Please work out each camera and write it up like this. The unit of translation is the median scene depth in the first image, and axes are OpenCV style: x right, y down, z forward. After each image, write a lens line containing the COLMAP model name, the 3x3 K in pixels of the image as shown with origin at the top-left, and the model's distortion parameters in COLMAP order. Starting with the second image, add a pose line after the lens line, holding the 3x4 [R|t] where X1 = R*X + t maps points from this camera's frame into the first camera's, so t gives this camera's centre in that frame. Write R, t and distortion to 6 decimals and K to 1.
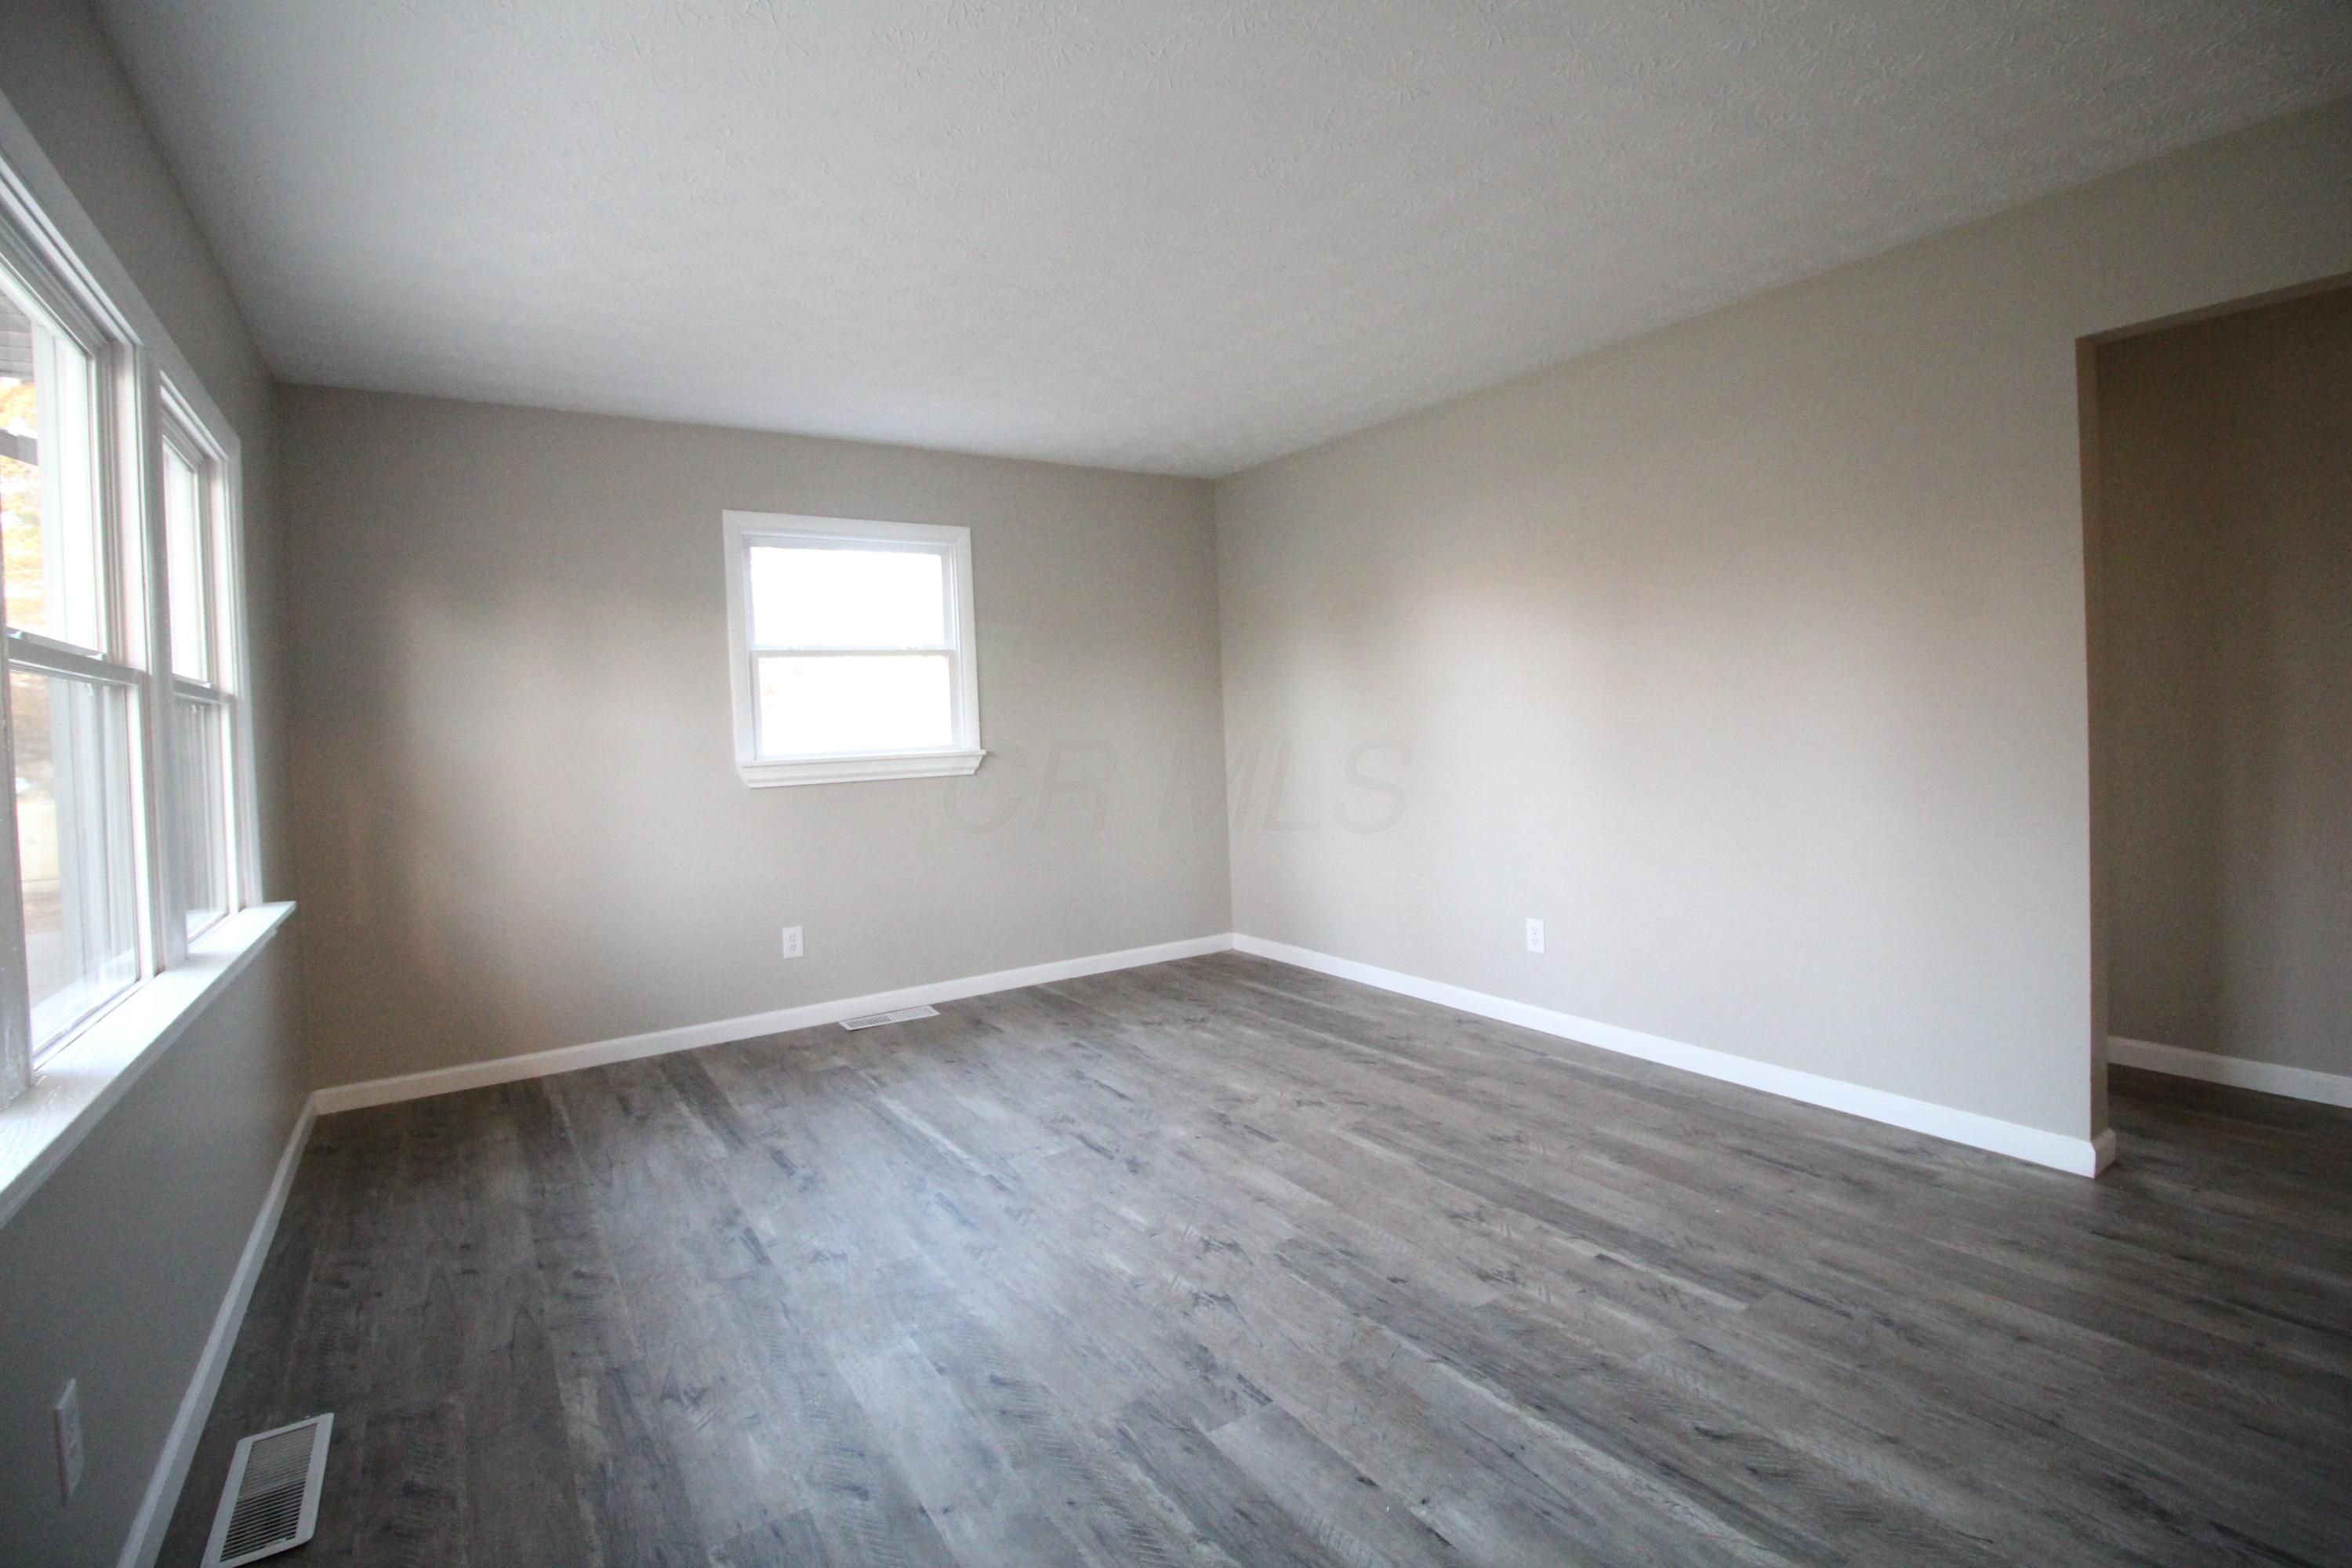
lens RADIAL K [[1074.0, 0, 1187.7], [0, 1074.0, 776.7], [0, 0, 1]] dist [-0.000445, -0.000952]
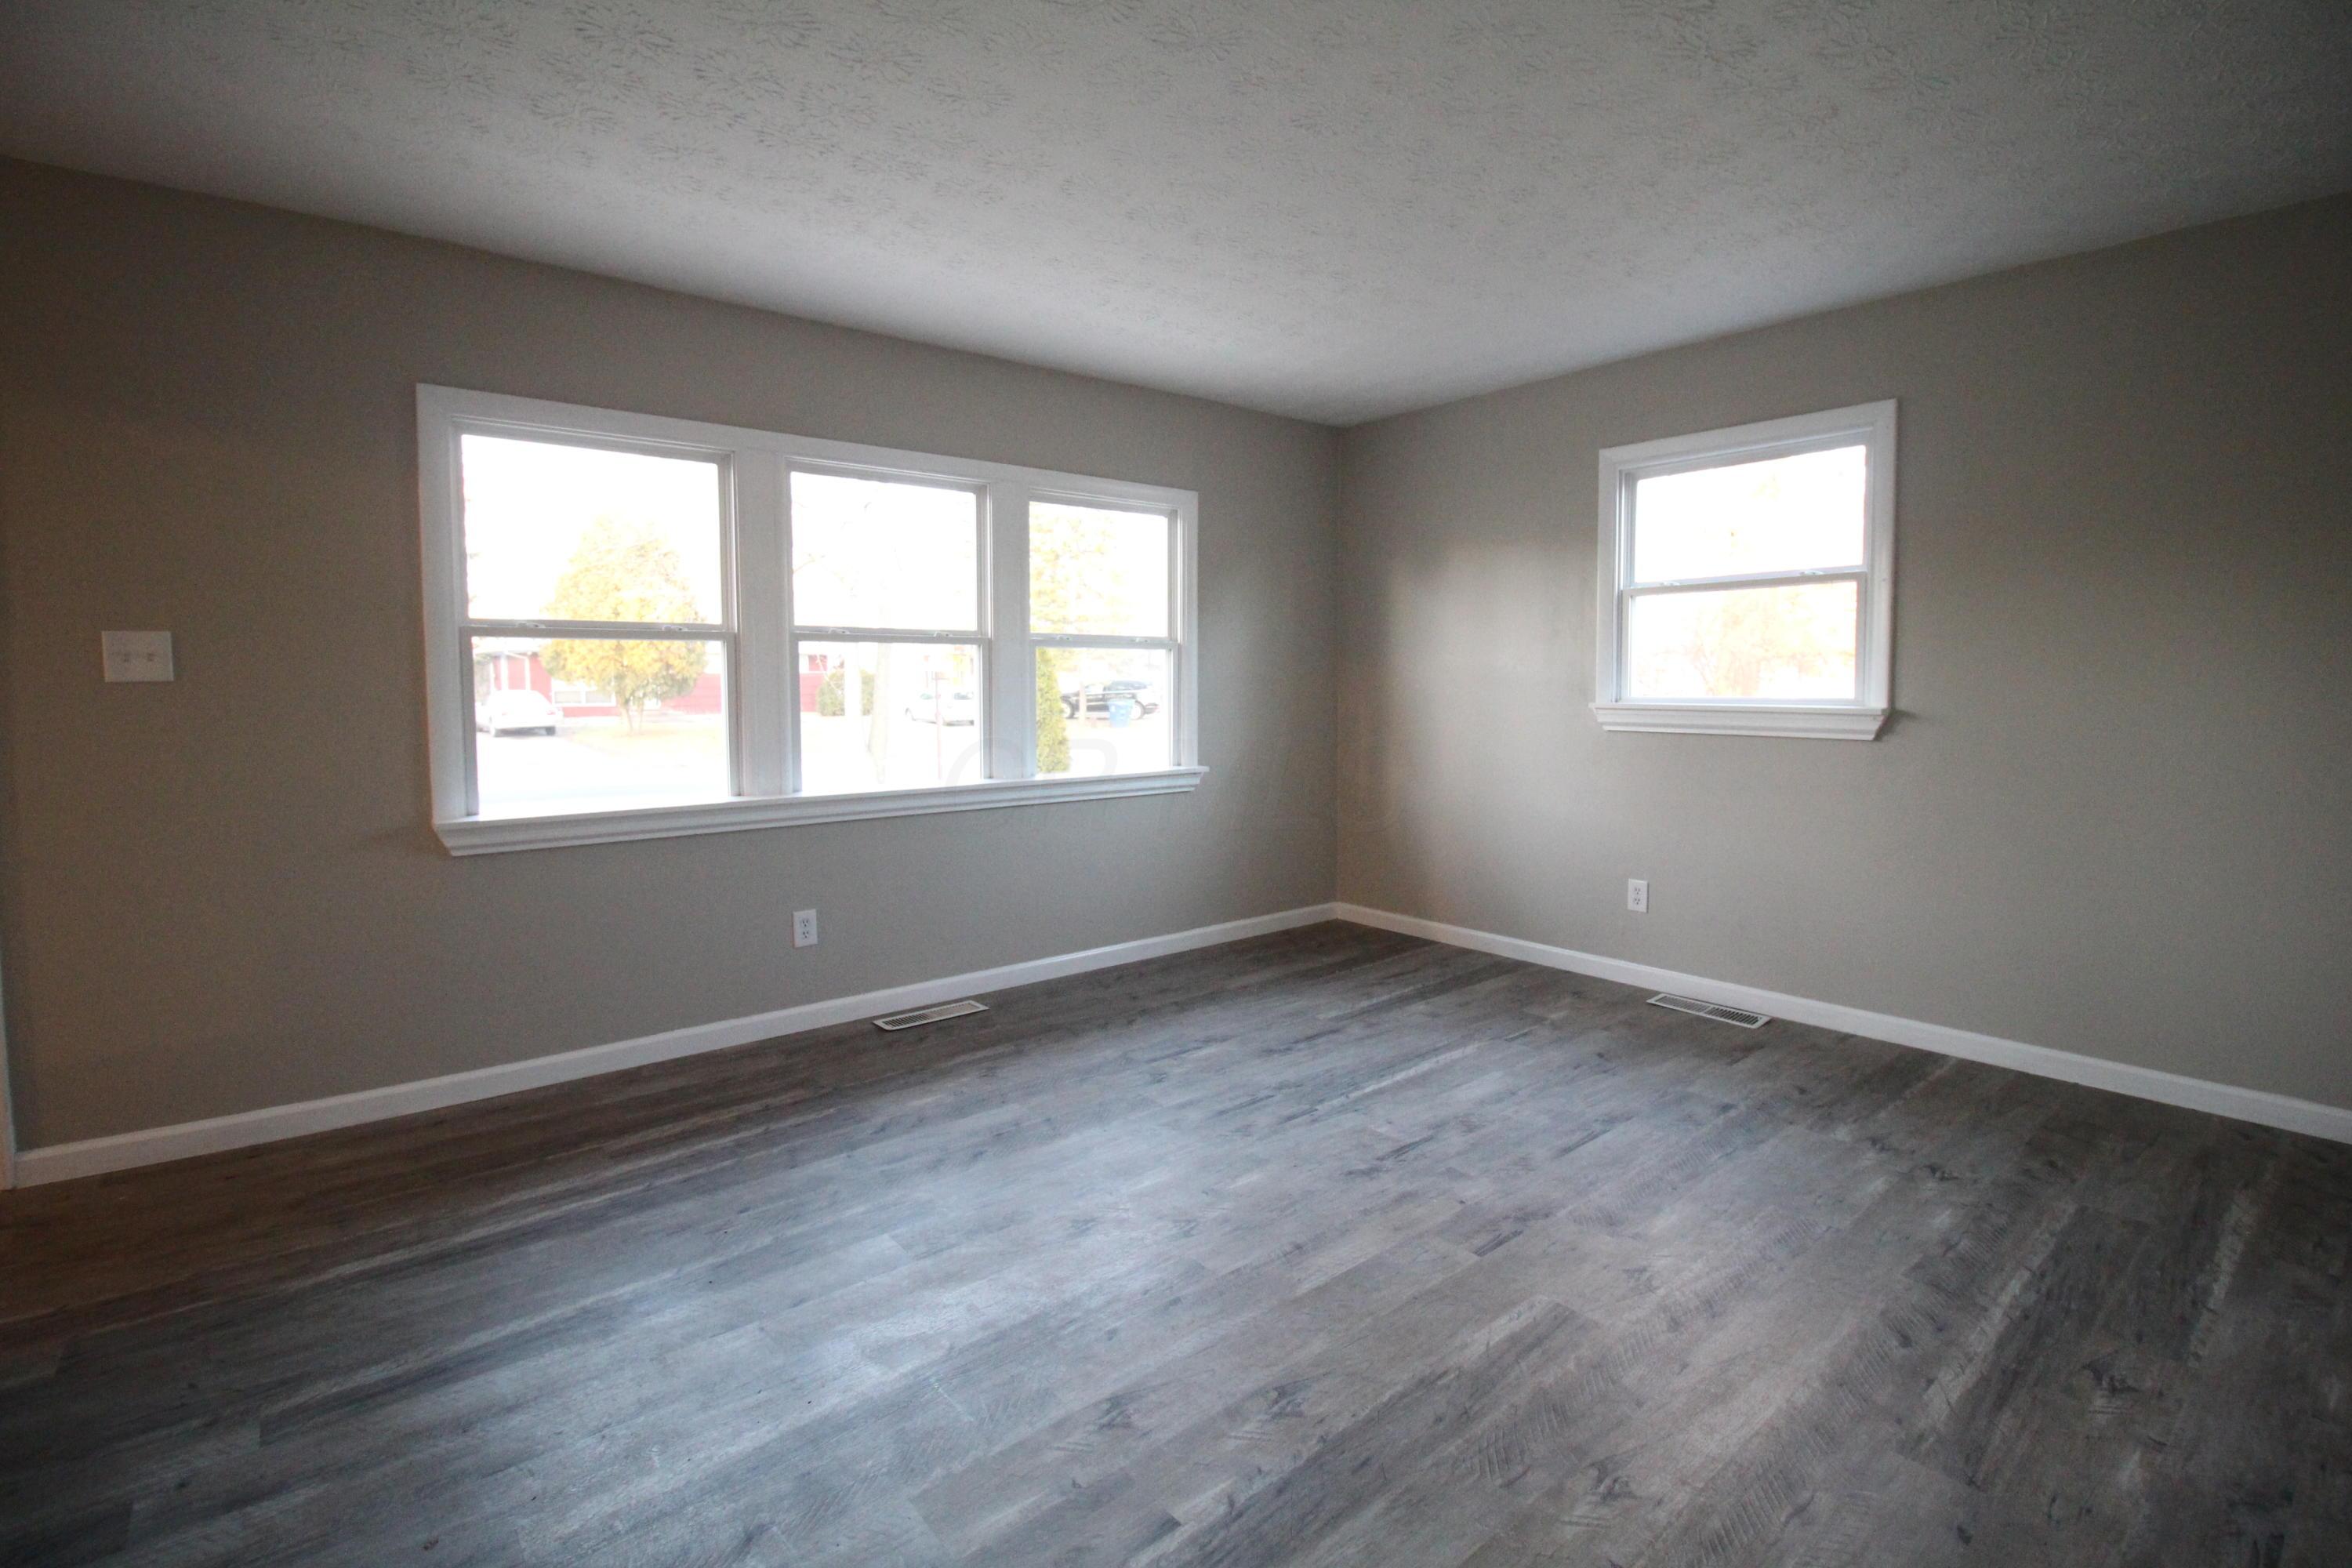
lens RADIAL K [[1074.0, 0, 1172.0], [0, 1074.0, 759.0], [0, 0, 1]] dist [-0.000445, -0.000952]
pose [[0.107312, 0.110995, -0.988010, 0.751413], [-0.054371, 0.992917, 0.105641, -0.064327], [0.992738, 0.042382, 0.112587, 0.696139]]
